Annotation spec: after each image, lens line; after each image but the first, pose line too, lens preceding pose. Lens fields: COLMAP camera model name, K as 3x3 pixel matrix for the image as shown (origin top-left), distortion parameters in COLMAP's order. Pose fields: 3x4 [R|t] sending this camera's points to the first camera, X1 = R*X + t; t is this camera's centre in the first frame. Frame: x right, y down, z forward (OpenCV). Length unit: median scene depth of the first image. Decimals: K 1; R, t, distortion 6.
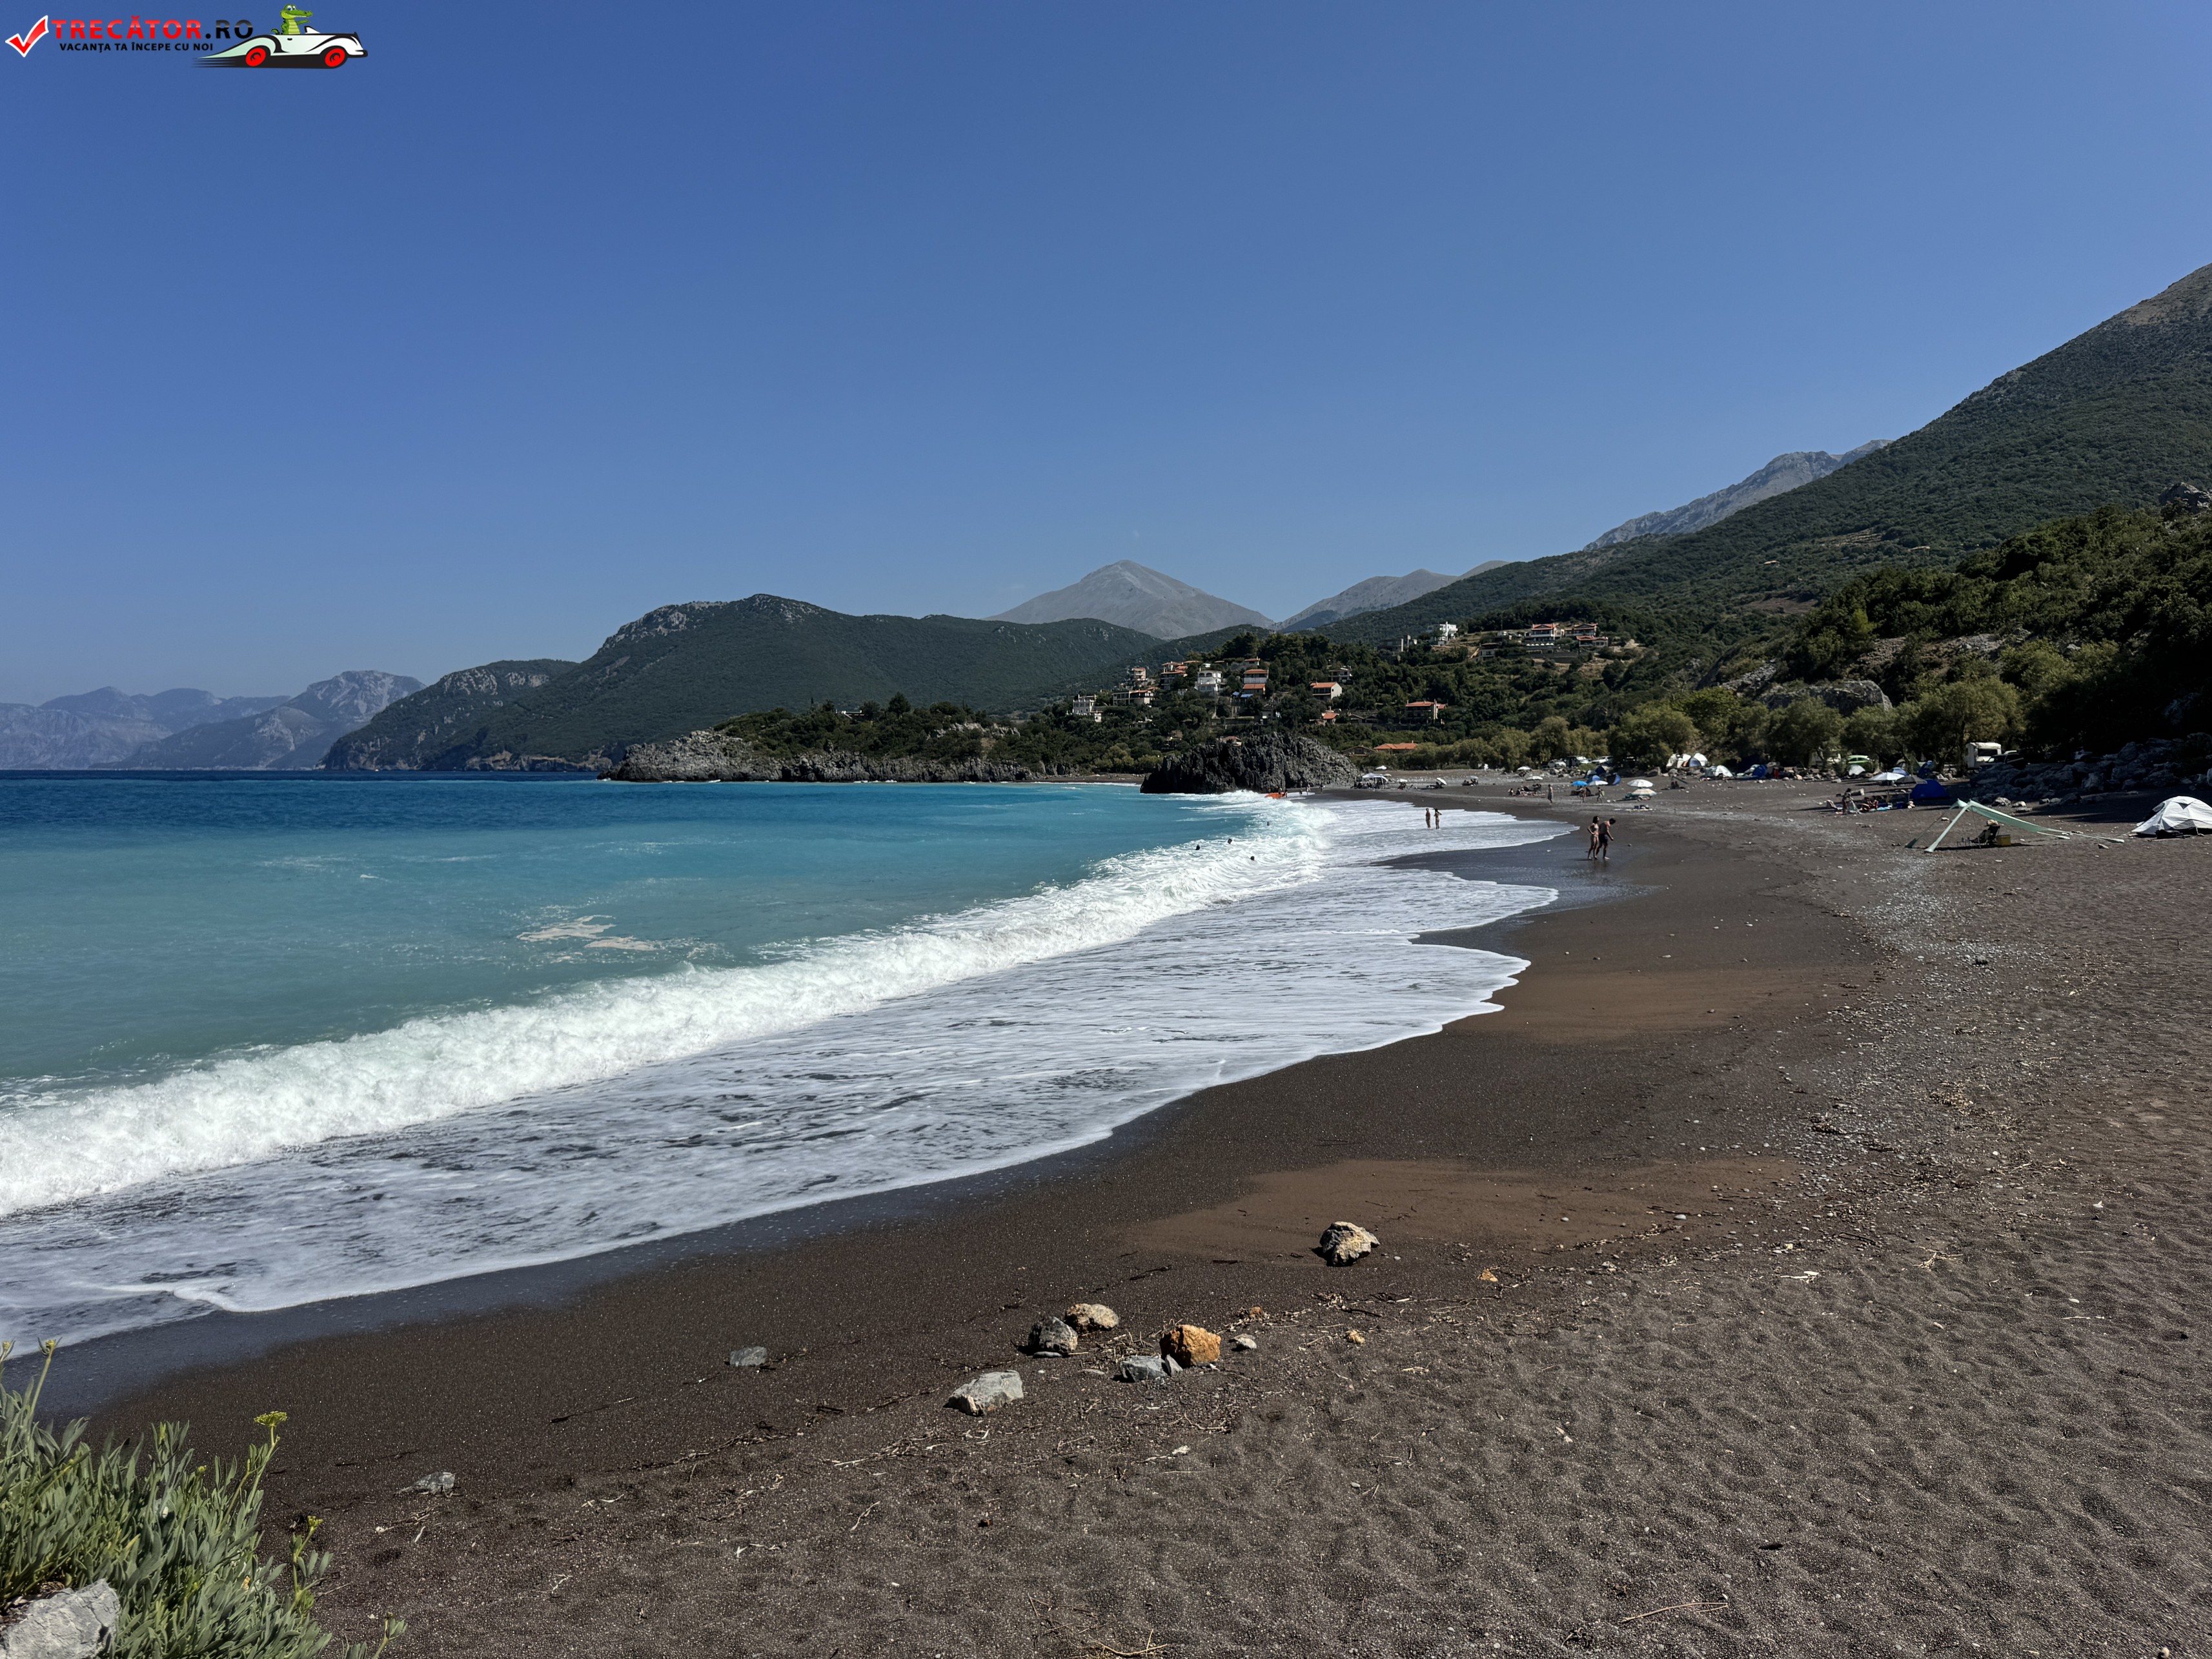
lens RADIAL K [[1544.7, 0, 1133.3], [0, 1544.7, 841.4], [0, 0, 1]] dist [0.190291, -0.413000]
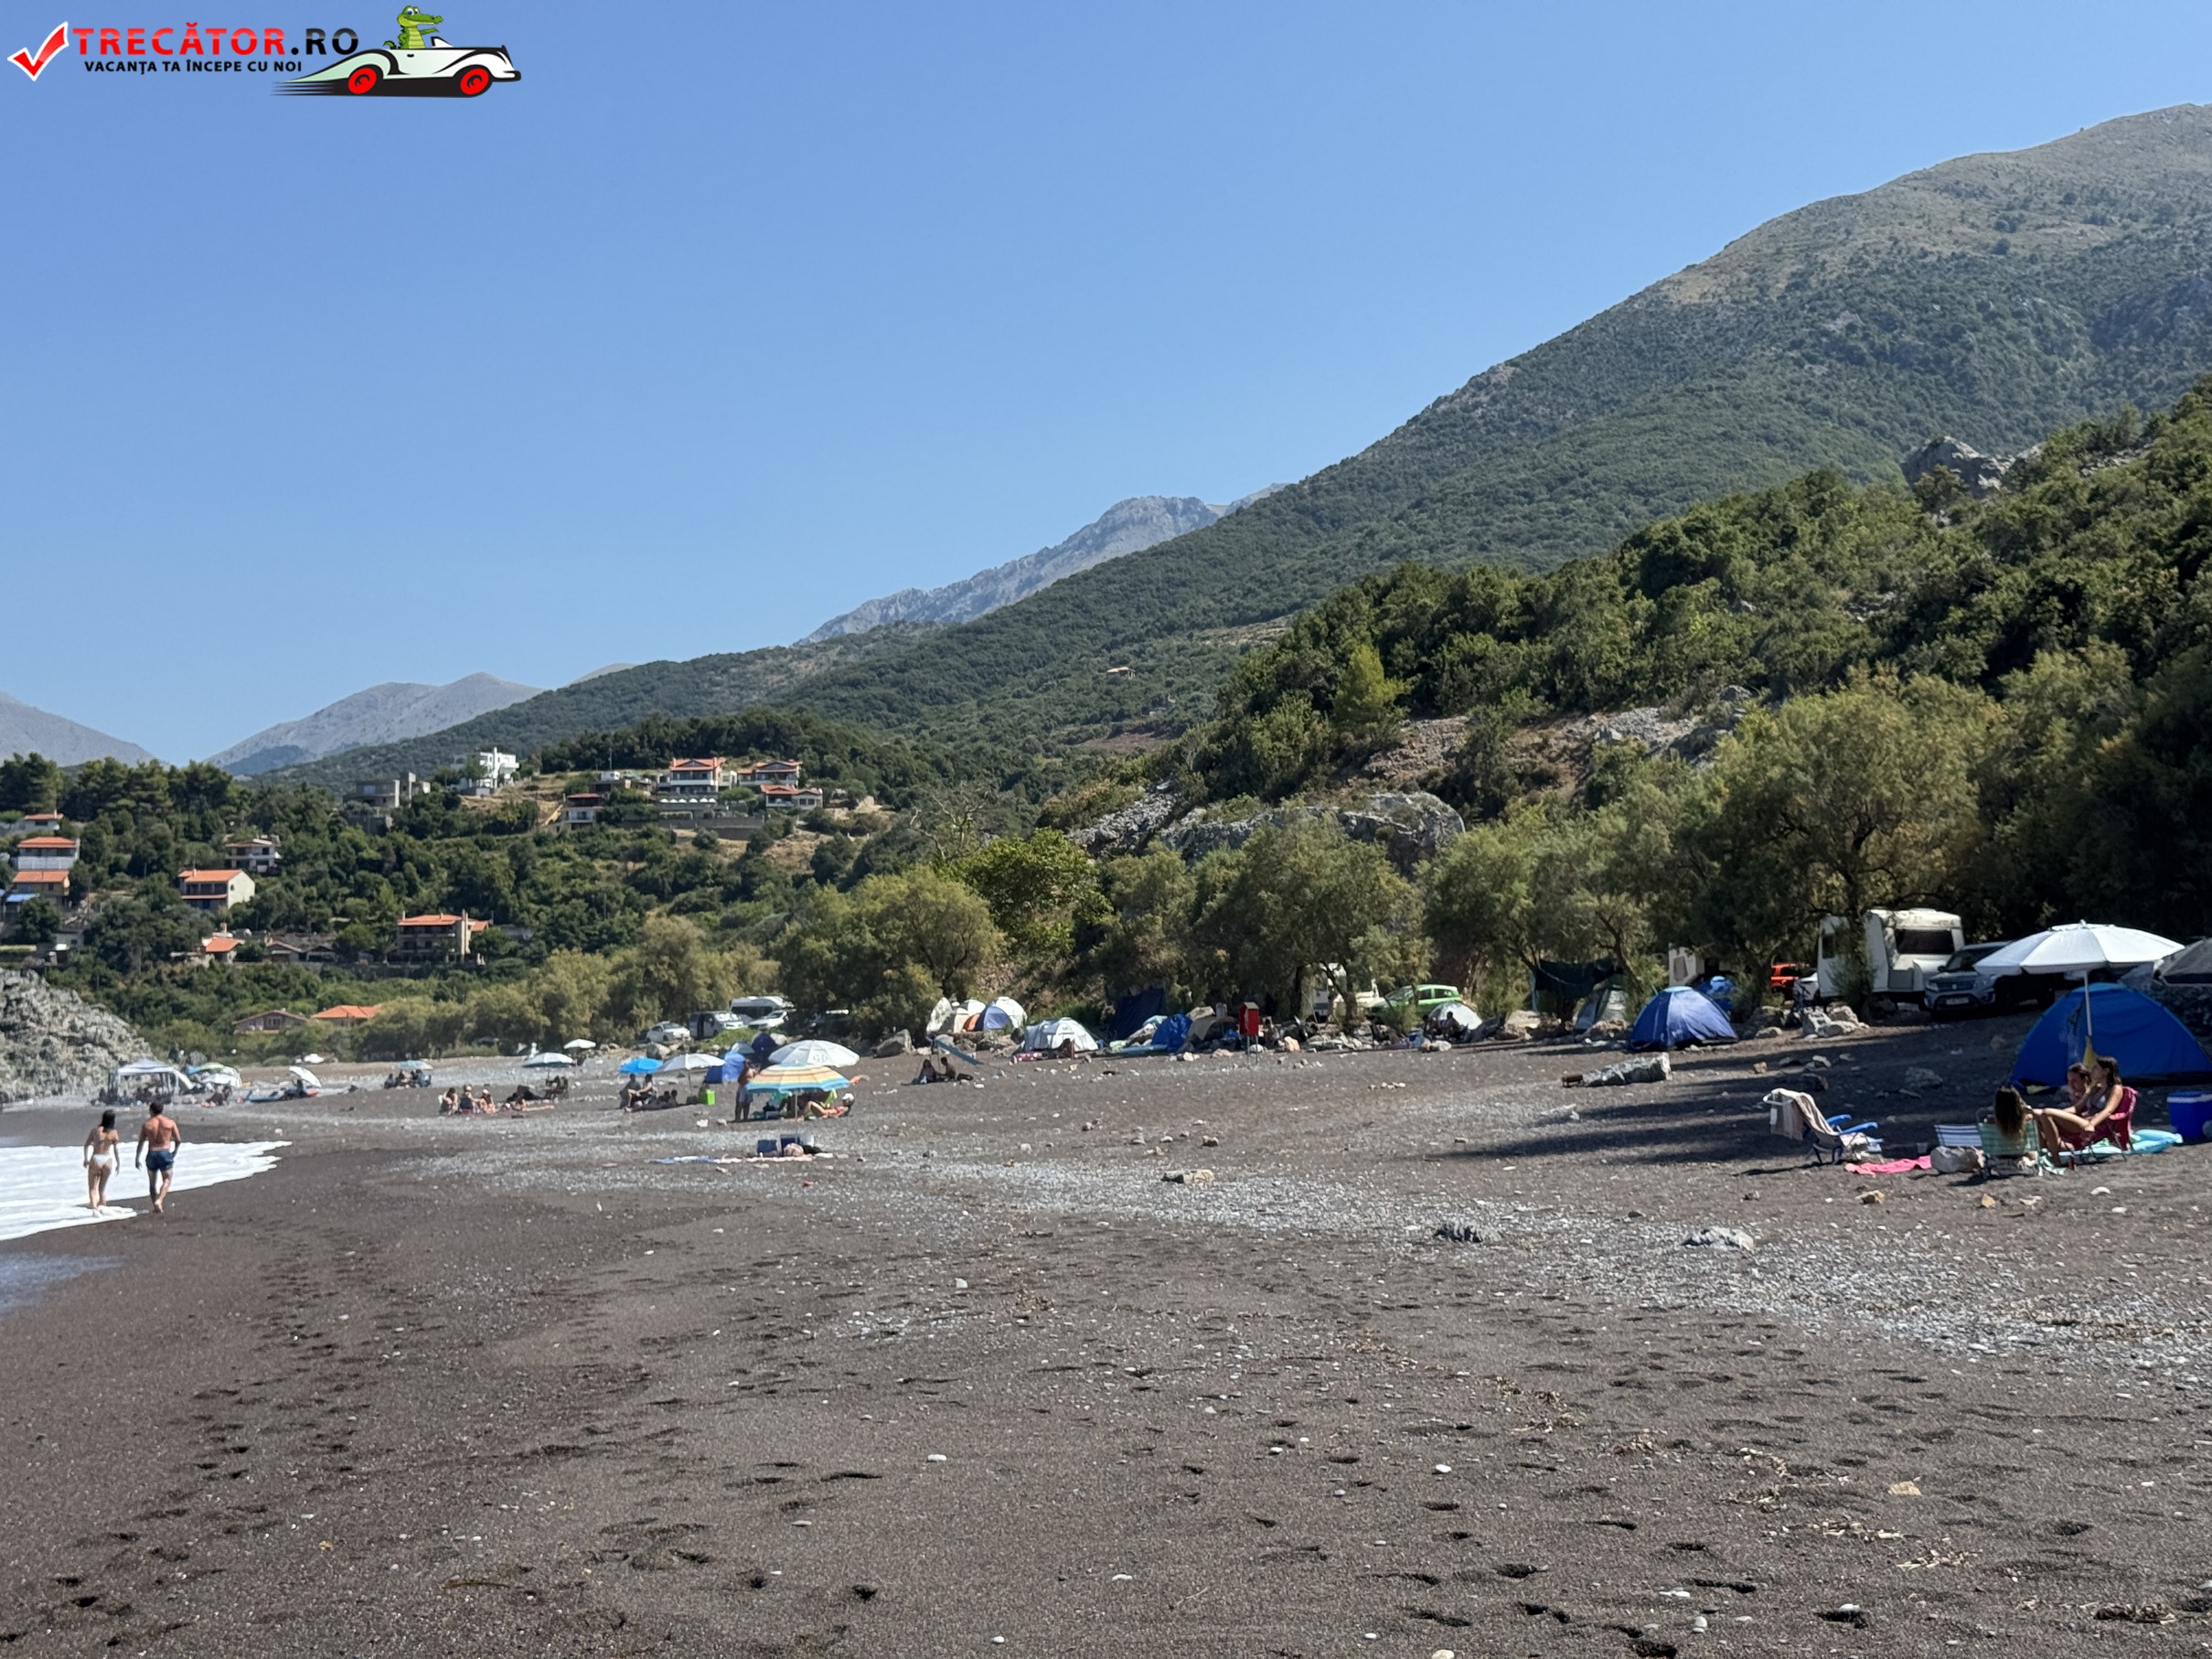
lens RADIAL K [[3064.5, 0, 1106.0], [0, 3064.5, 829.5], [0, 0, 1]] dist [0.128569, -0.171824]
pose [[0.929099, 0.018862, 0.369349, 0.034855], [0.027328, 0.992467, -0.119427, -0.002280], [-0.368819, 0.121053, 0.921585, 0.098466]]
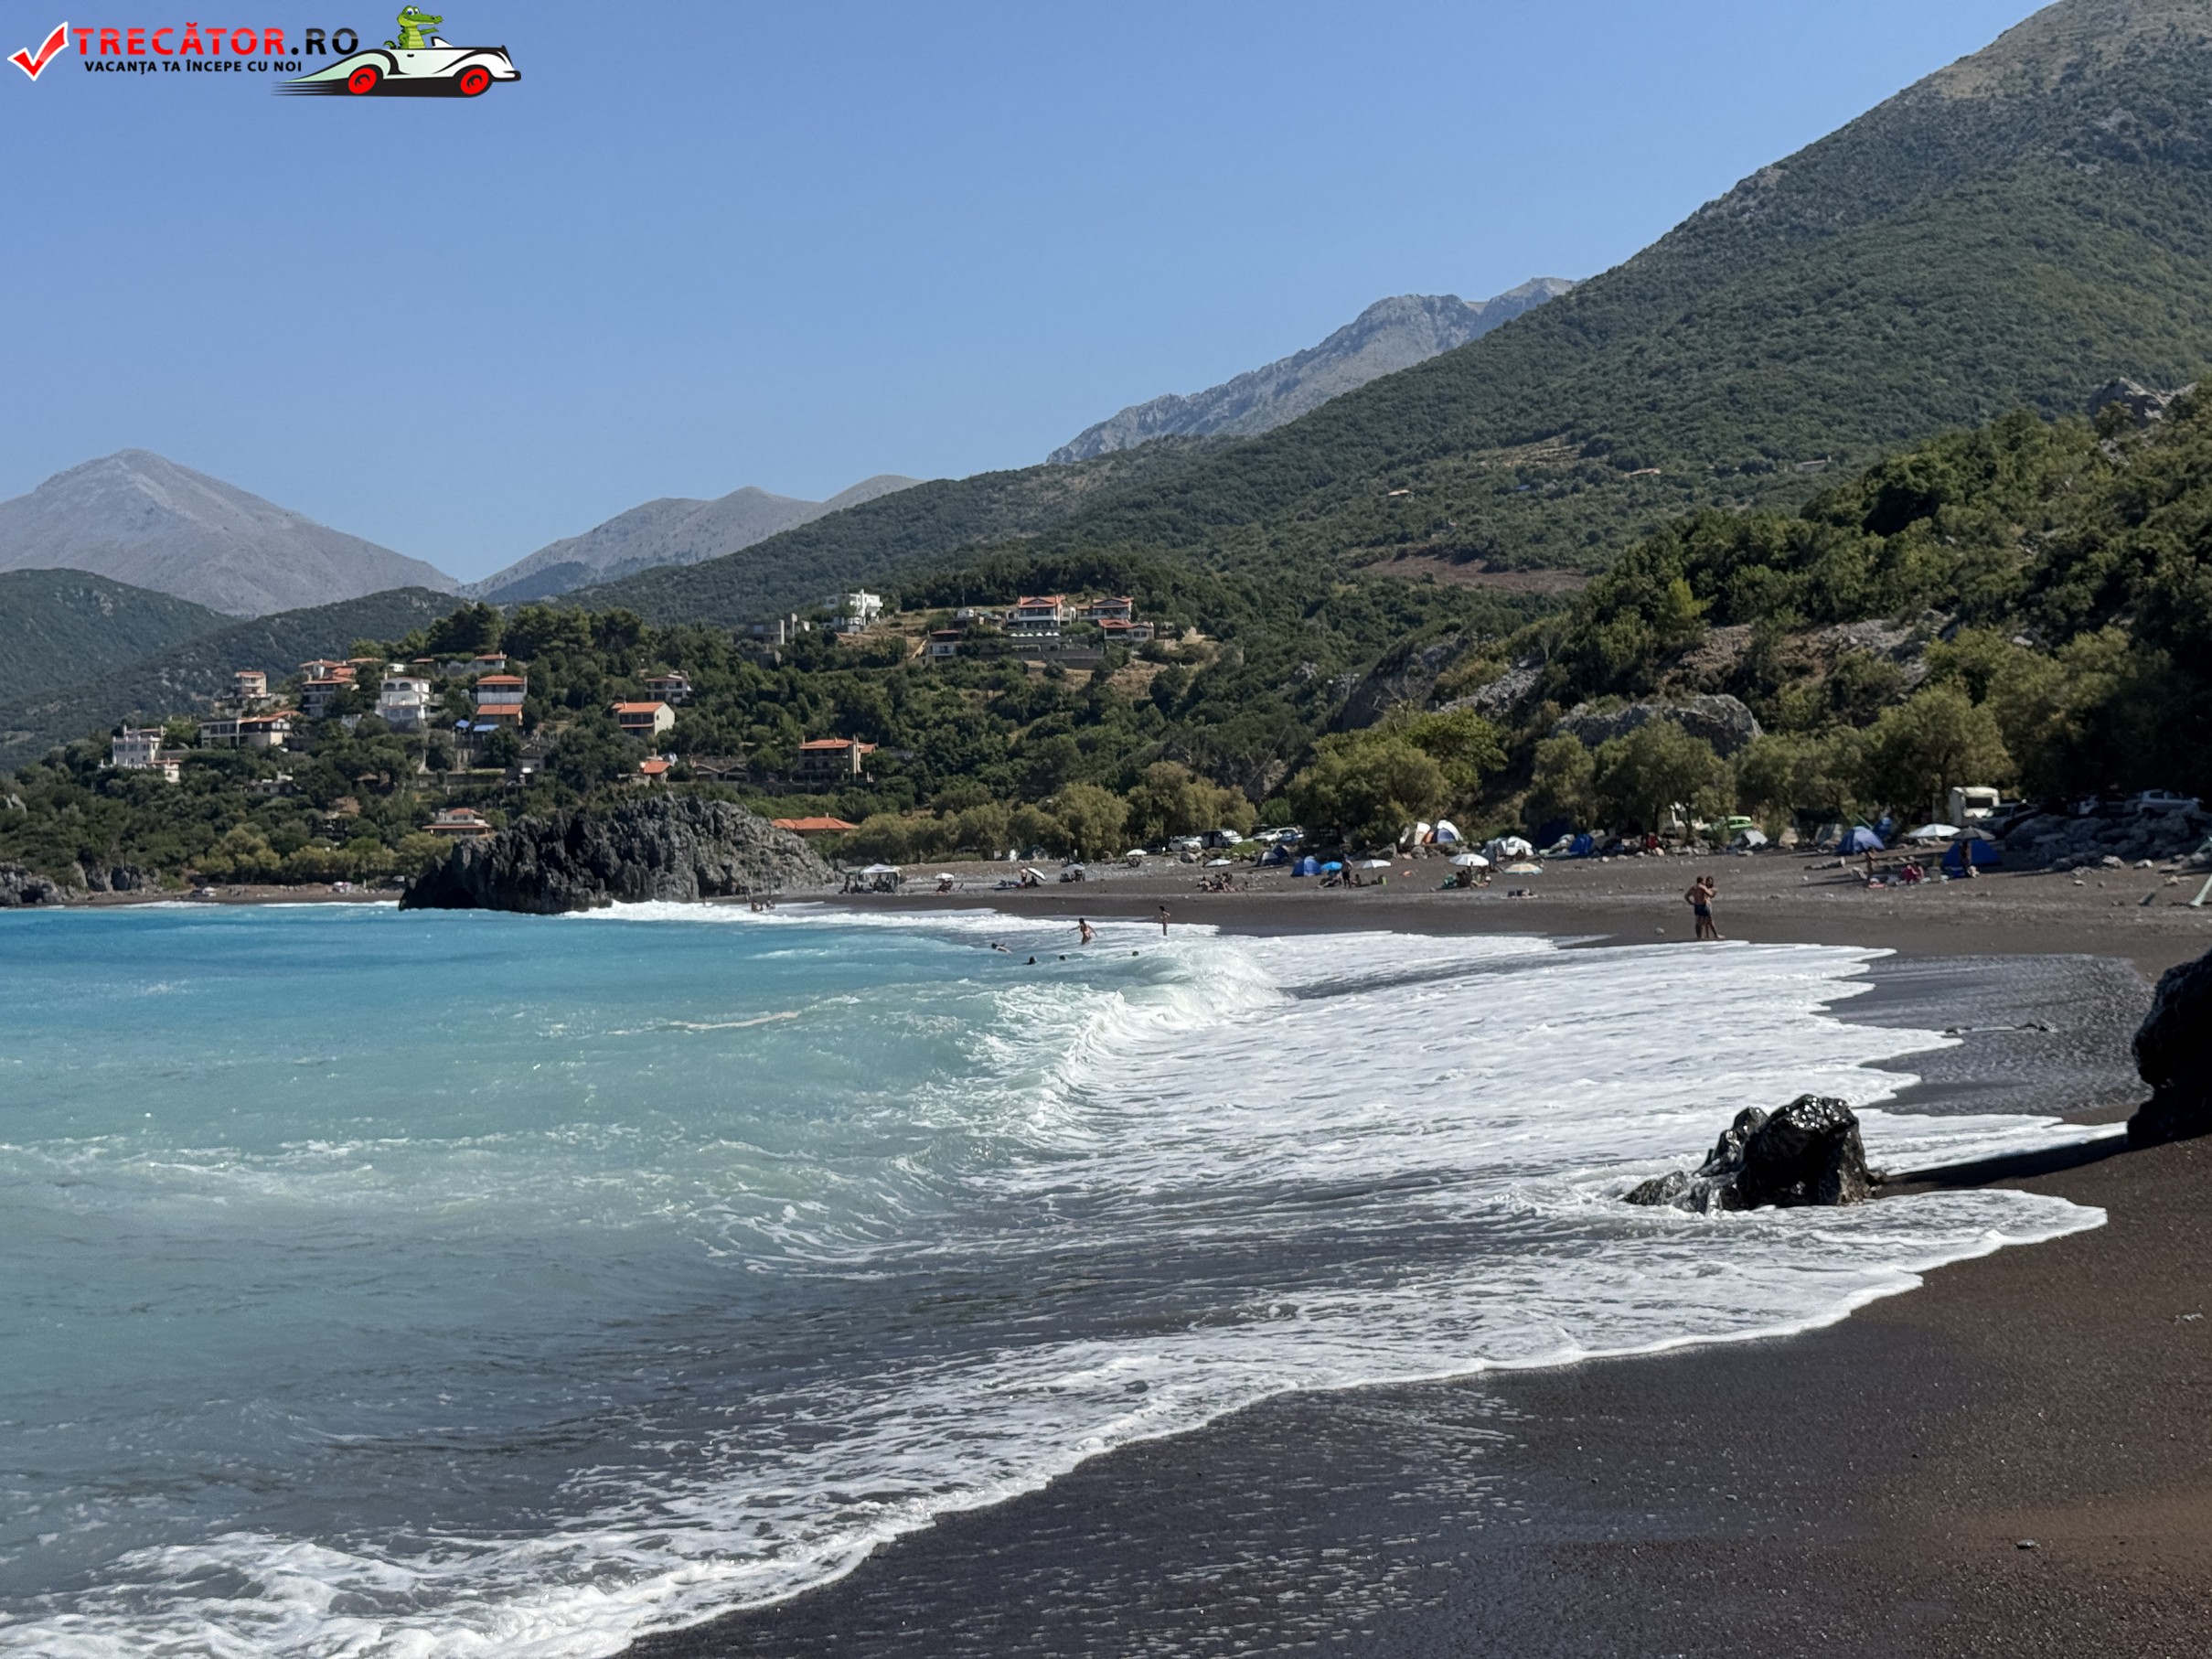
lens RADIAL K [[3096.8, 0, 1106.0], [0, 3096.8, 829.5], [0, 0, 1]] dist [0.202392, -0.511939]
pose [[0.955765, -0.013730, 0.293811, -0.032439], [0.031963, 0.997843, -0.057346, 0.003055], [-0.292390, 0.064201, 0.954142, -0.020727]]
